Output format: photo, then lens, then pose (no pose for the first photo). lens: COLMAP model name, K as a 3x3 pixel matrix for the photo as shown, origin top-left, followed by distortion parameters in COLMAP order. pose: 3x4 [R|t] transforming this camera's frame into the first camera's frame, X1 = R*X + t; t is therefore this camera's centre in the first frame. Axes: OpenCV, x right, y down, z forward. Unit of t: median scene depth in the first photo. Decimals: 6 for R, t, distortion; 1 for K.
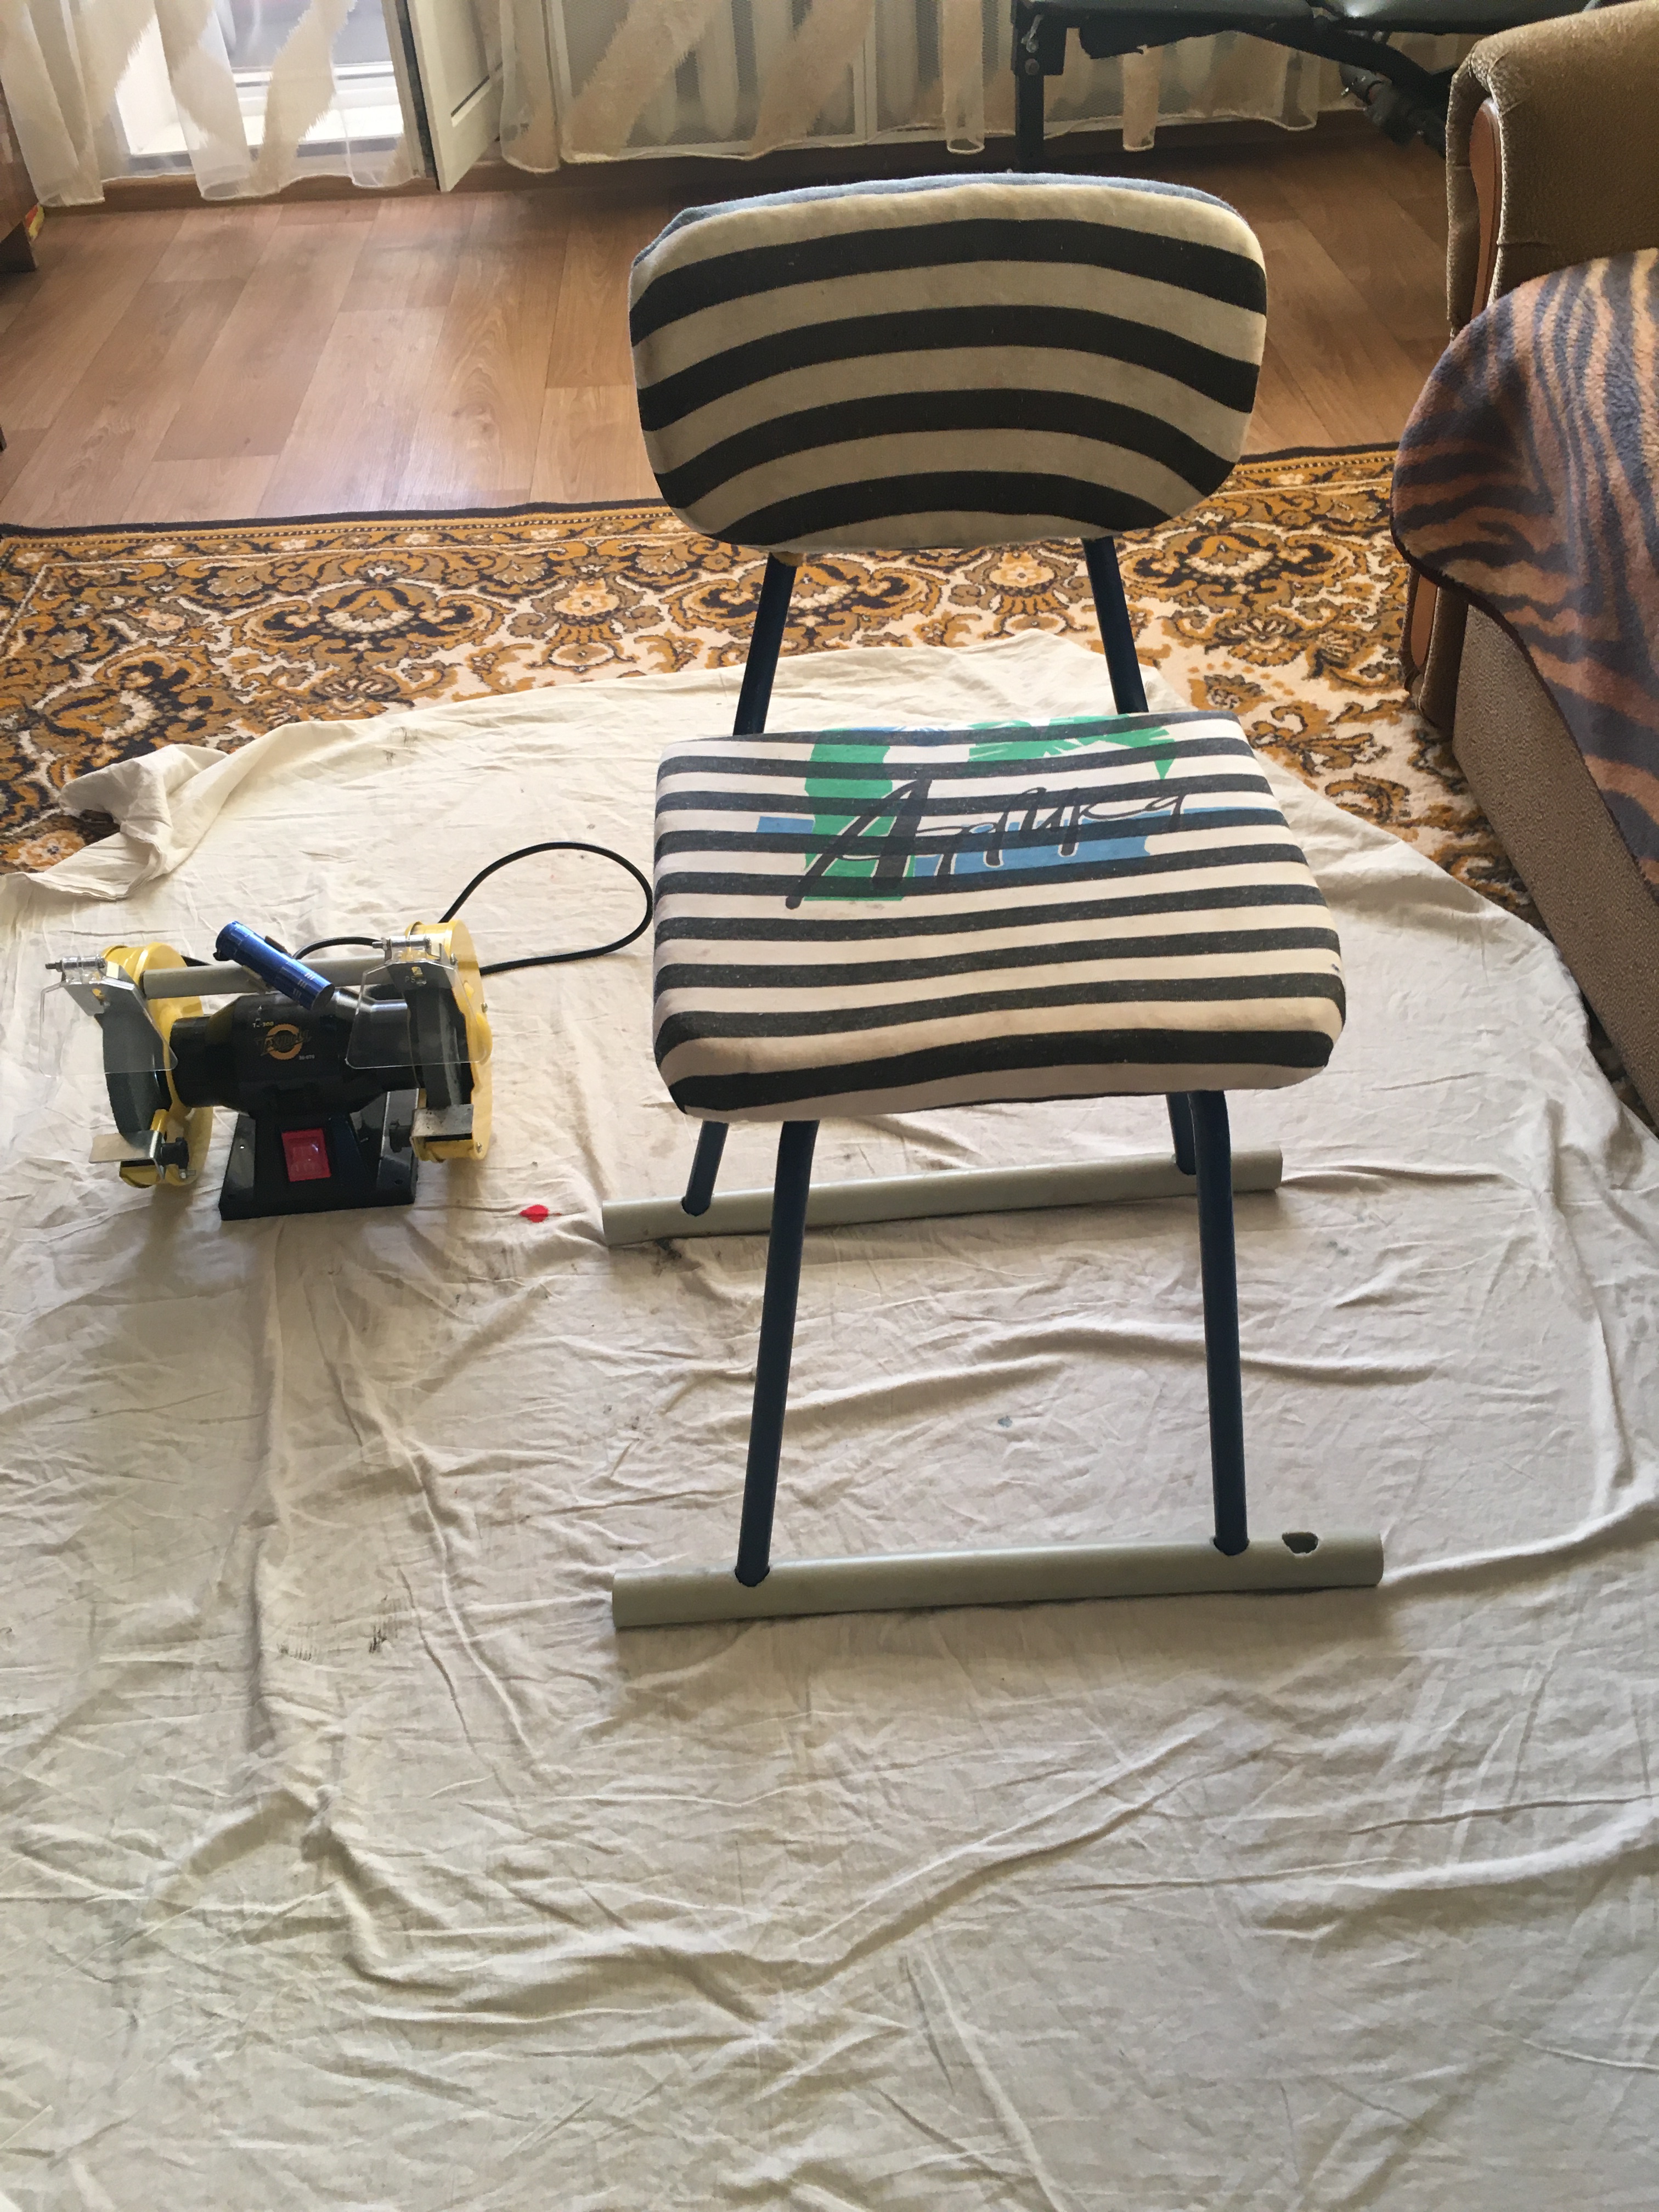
lens RADIAL K [[1893.0, 0, 830.2], [0, 1893.0, 1100.7], [0, 0, 1]] dist [0.078800, -0.123768]
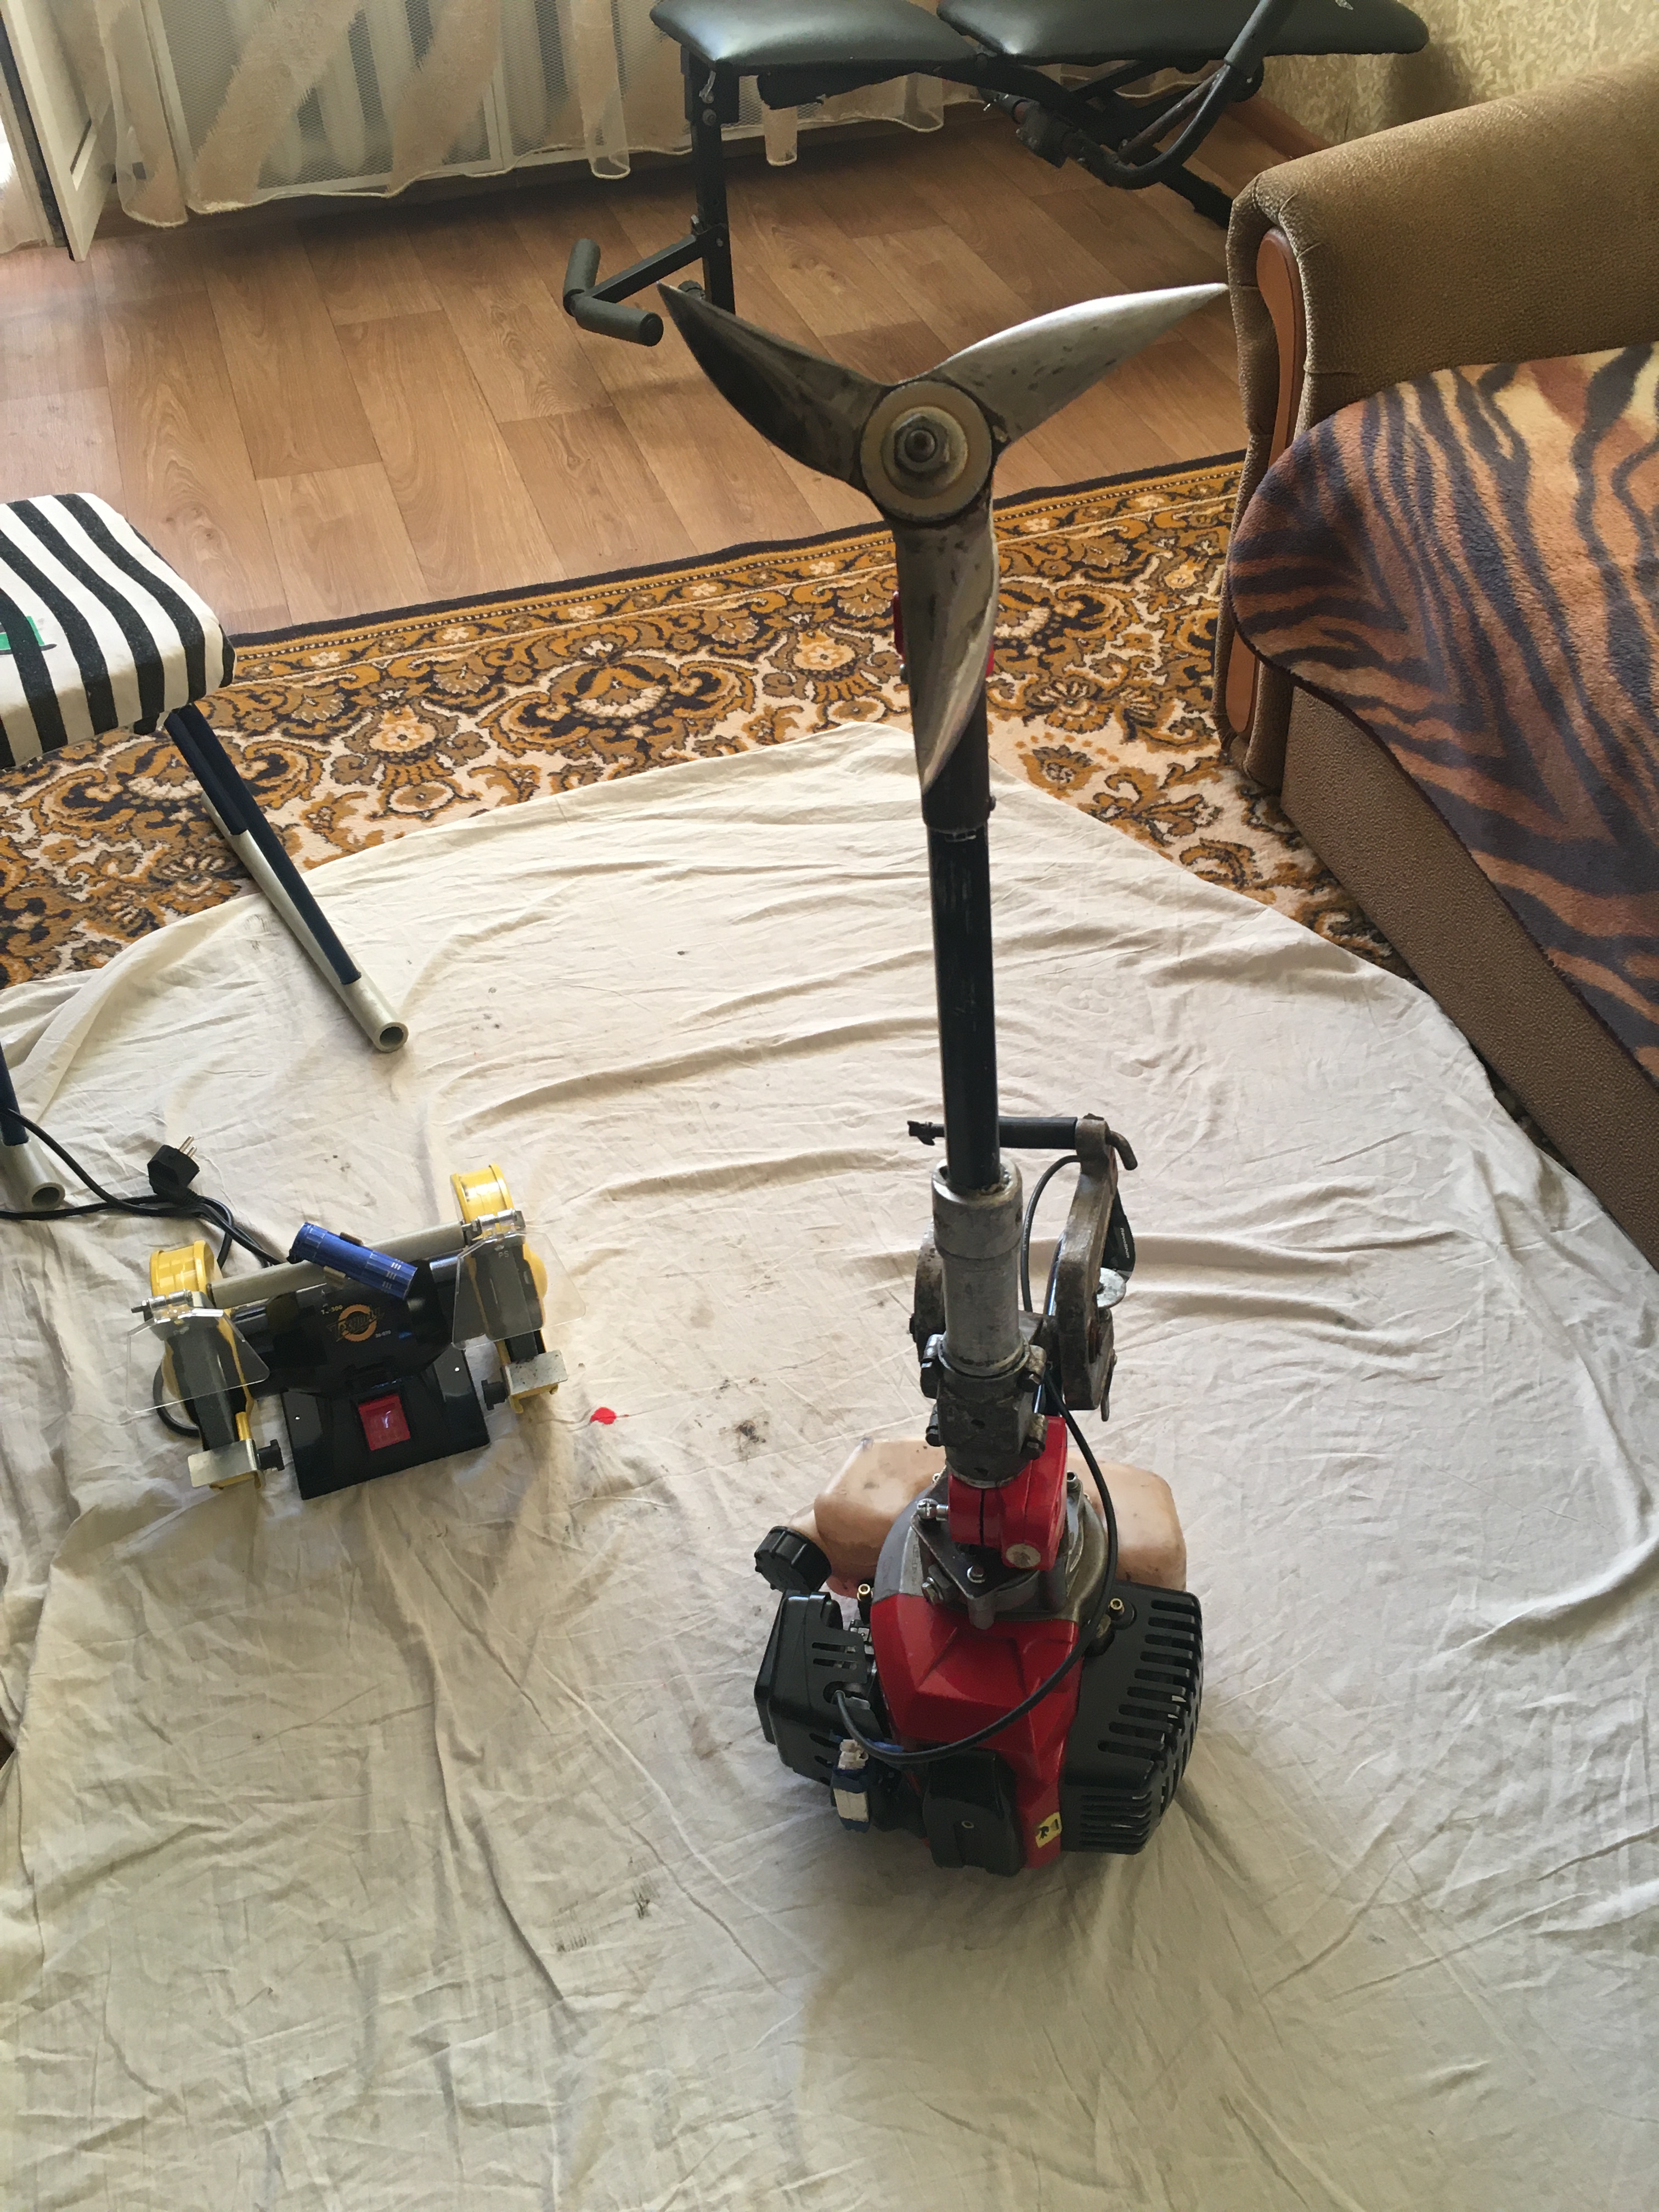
lens RADIAL K [[1893.0, 0, 829.5], [0, 1893.0, 1099.6], [0, 0, 1]] dist [0.078800, -0.123768]
pose [[0.964811, -0.164247, 0.205337, -0.176946], [0.151951, 0.985585, 0.074390, -0.138919], [-0.214595, -0.040571, 0.975860, -0.018047]]
